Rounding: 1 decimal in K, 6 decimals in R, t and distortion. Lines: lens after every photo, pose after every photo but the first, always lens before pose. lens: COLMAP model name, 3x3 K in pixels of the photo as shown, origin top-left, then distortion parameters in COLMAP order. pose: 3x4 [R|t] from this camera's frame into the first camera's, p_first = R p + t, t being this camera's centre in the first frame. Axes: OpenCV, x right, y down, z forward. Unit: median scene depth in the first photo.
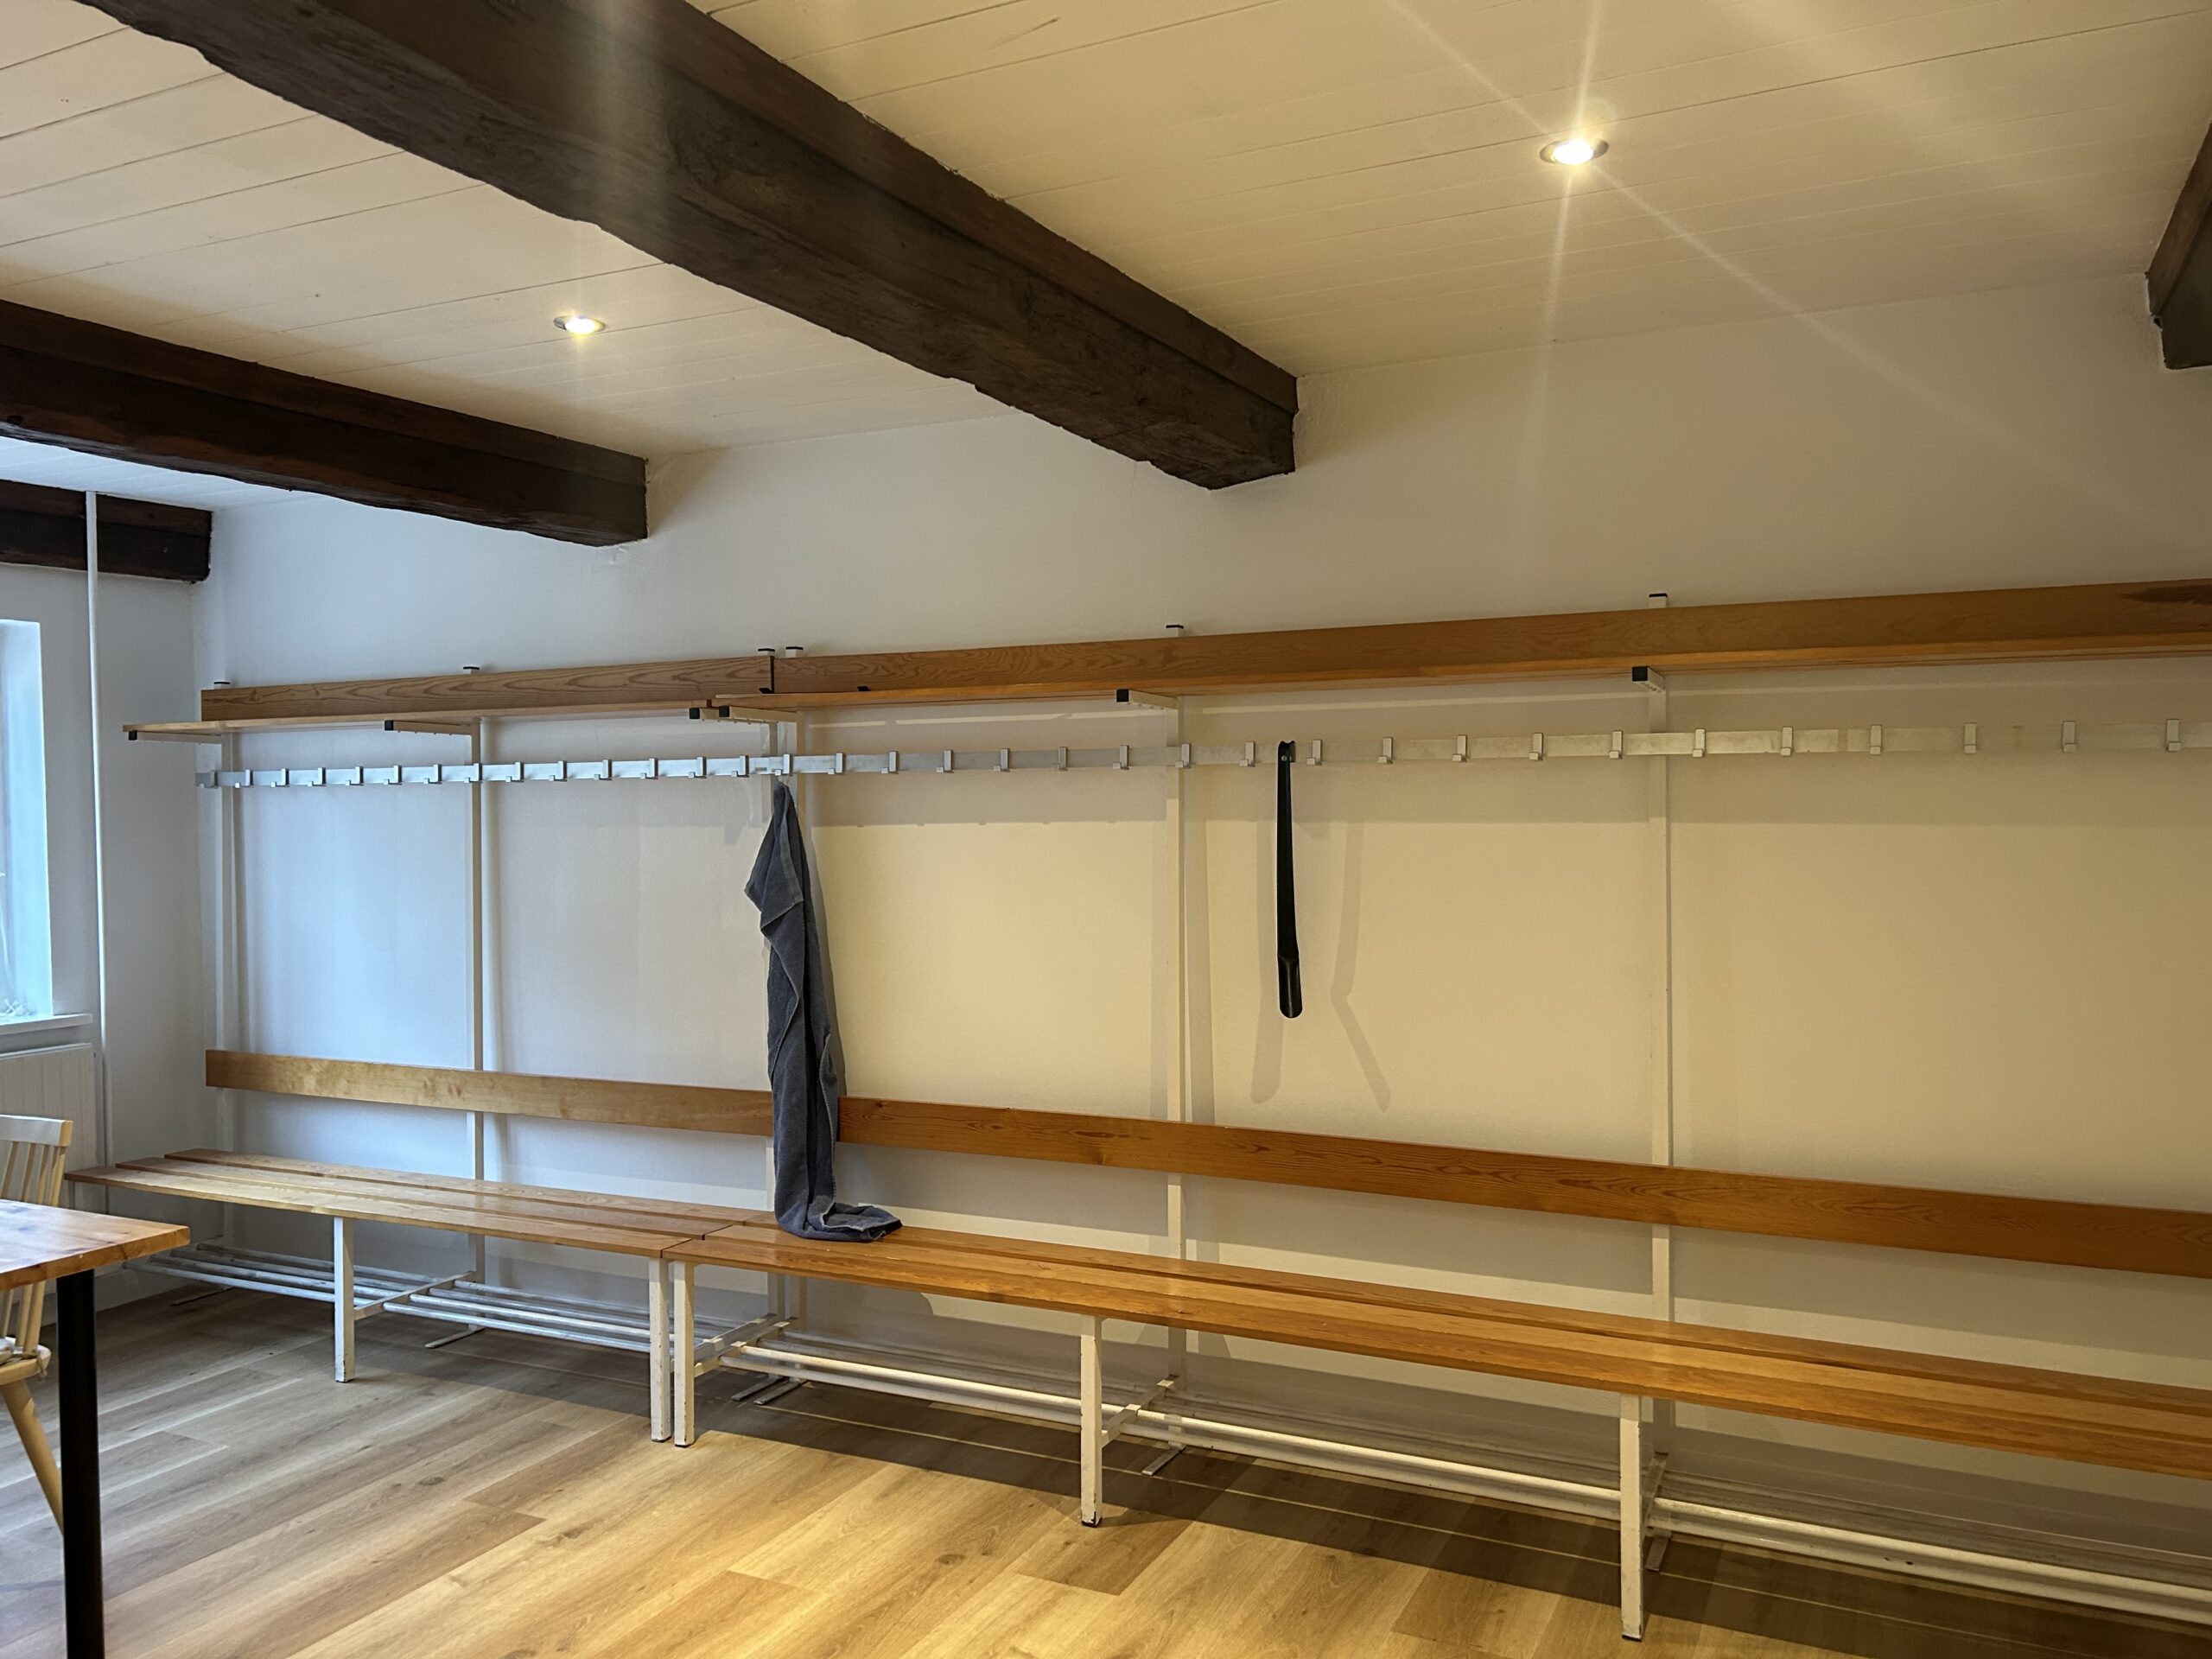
lens RADIAL K [[1663.6, 0, 1130.5], [0, 1663.6, 822.4], [0, 0, 1]] dist [0.066090, -0.109712]
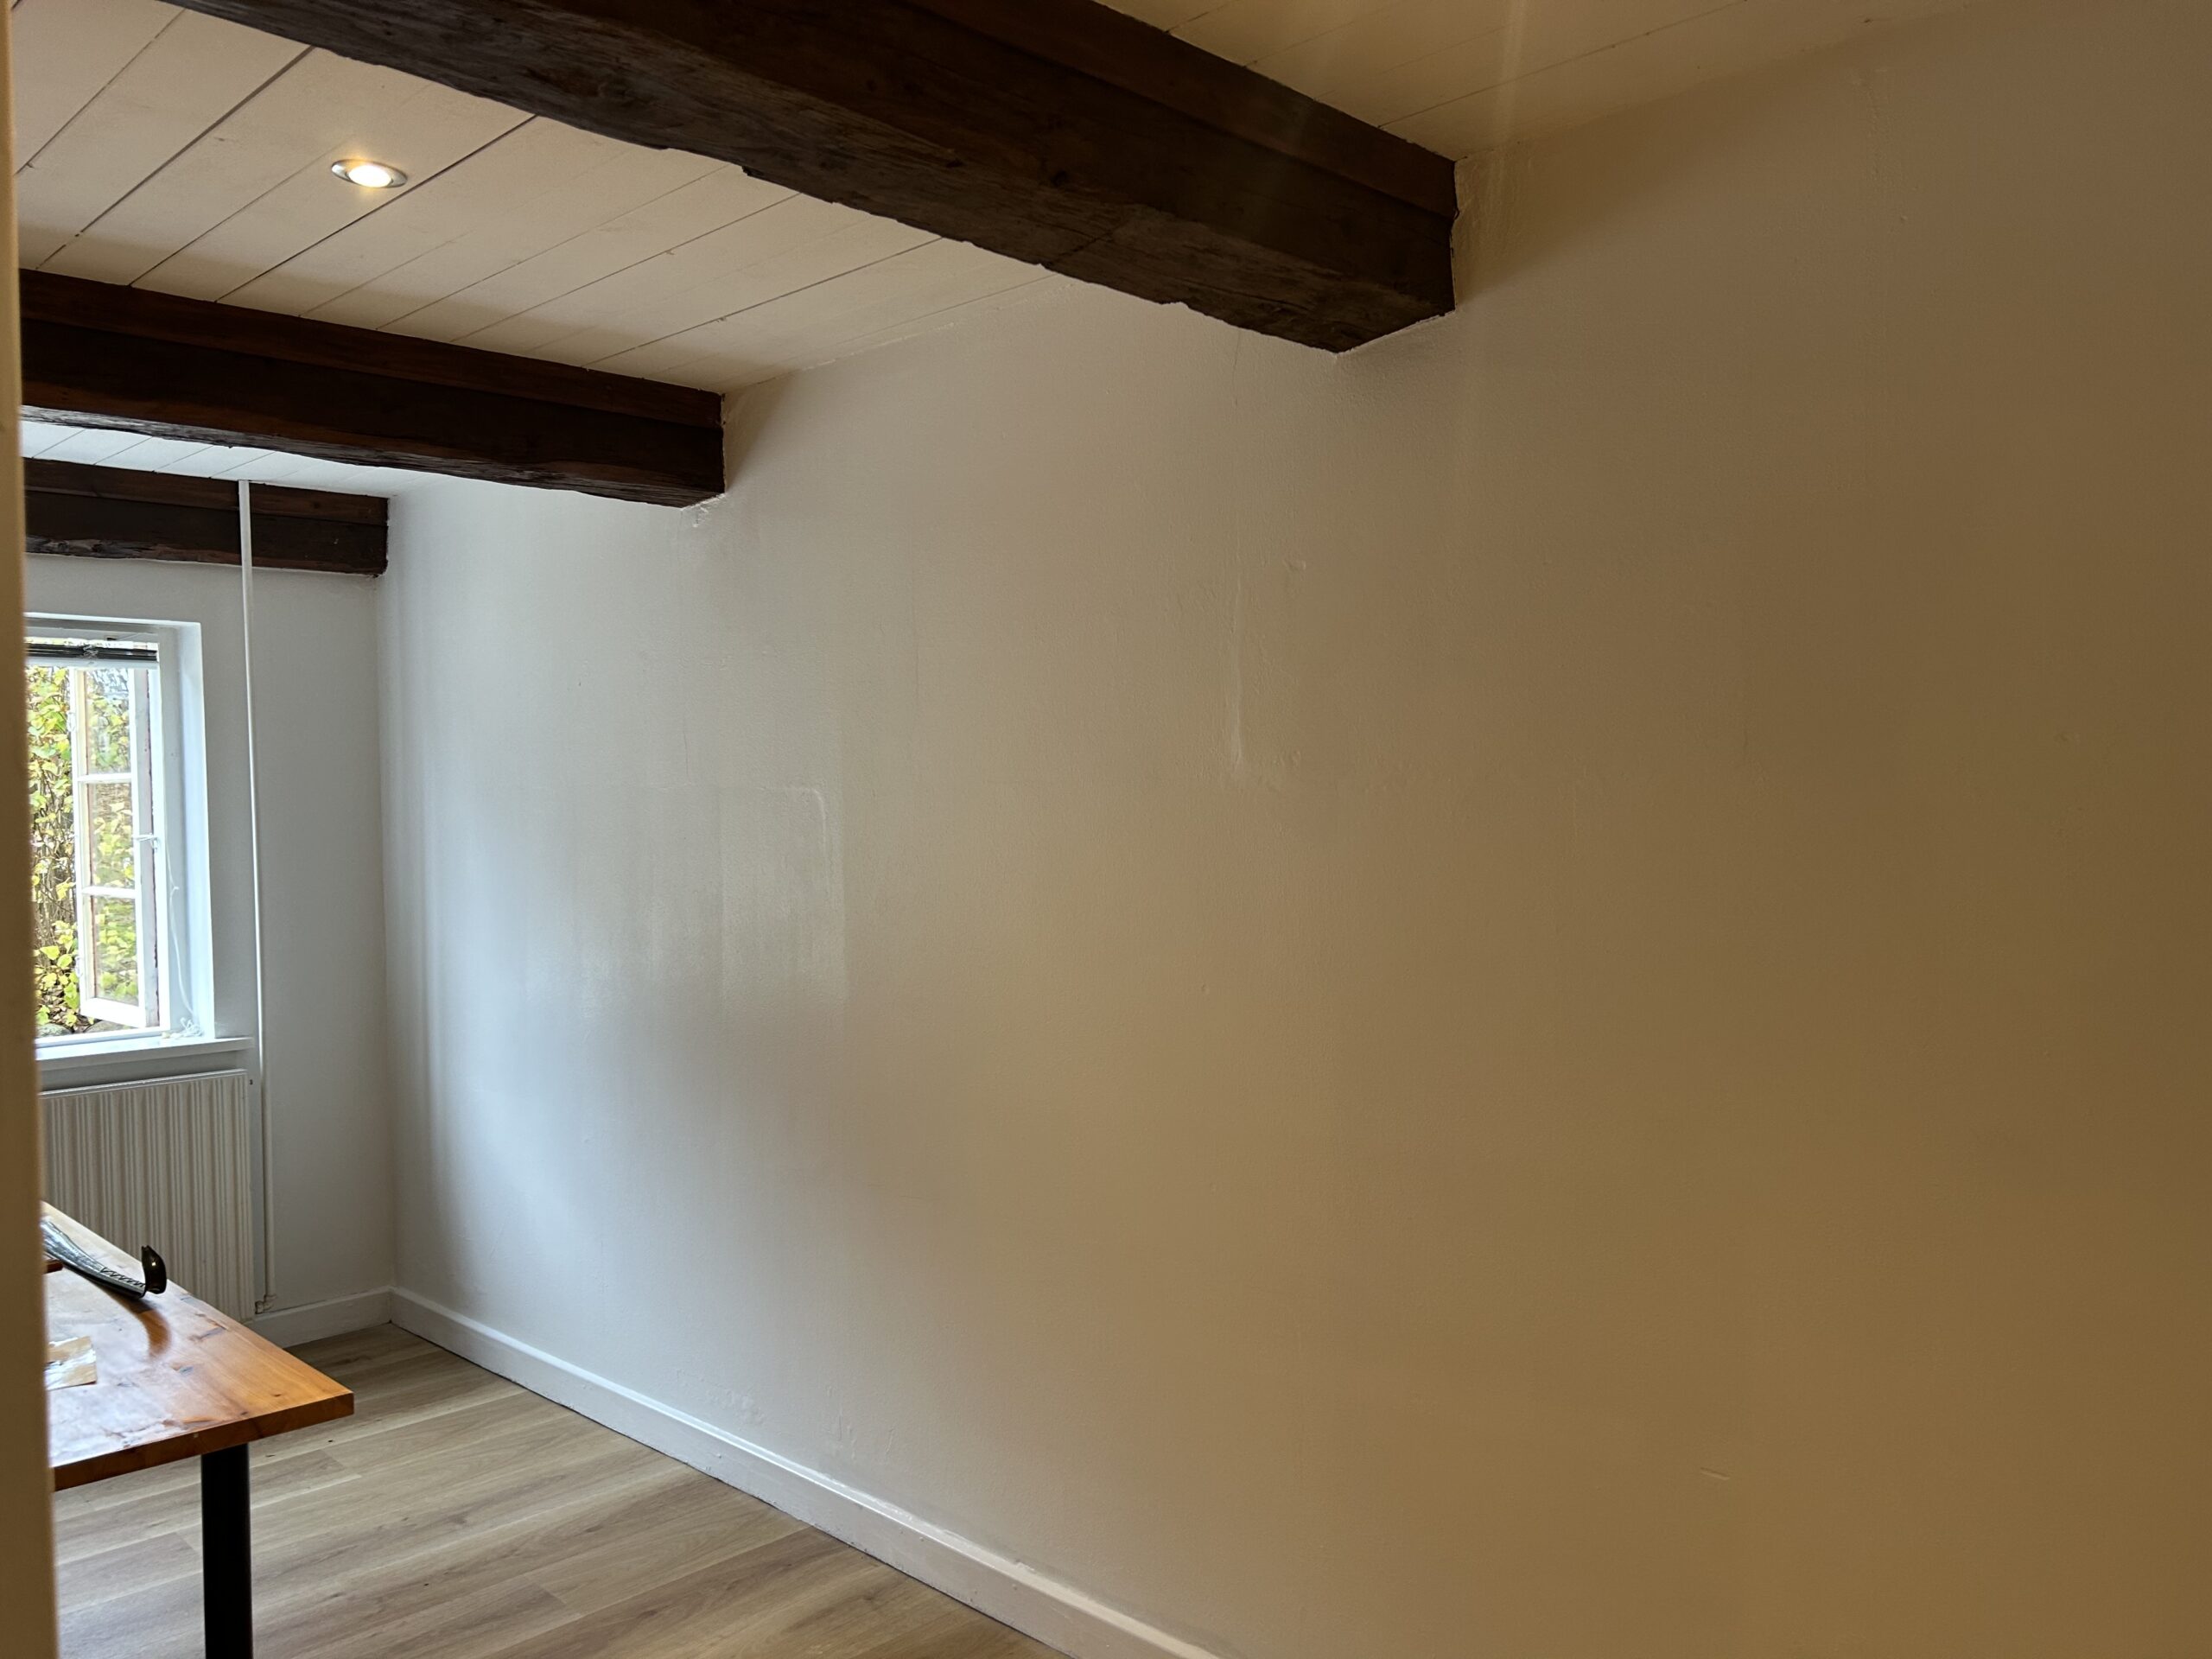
lens RADIAL K [[1676.2, 0, 1106.0], [0, 1676.2, 829.5], [0, 0, 1]] dist [0.015565, -0.003730]
pose [[0.944800, 0.007367, -0.327565, 0.153256], [-0.004849, 0.999952, 0.008502, -0.014205], [0.327612, -0.006445, 0.944790, 0.291719]]
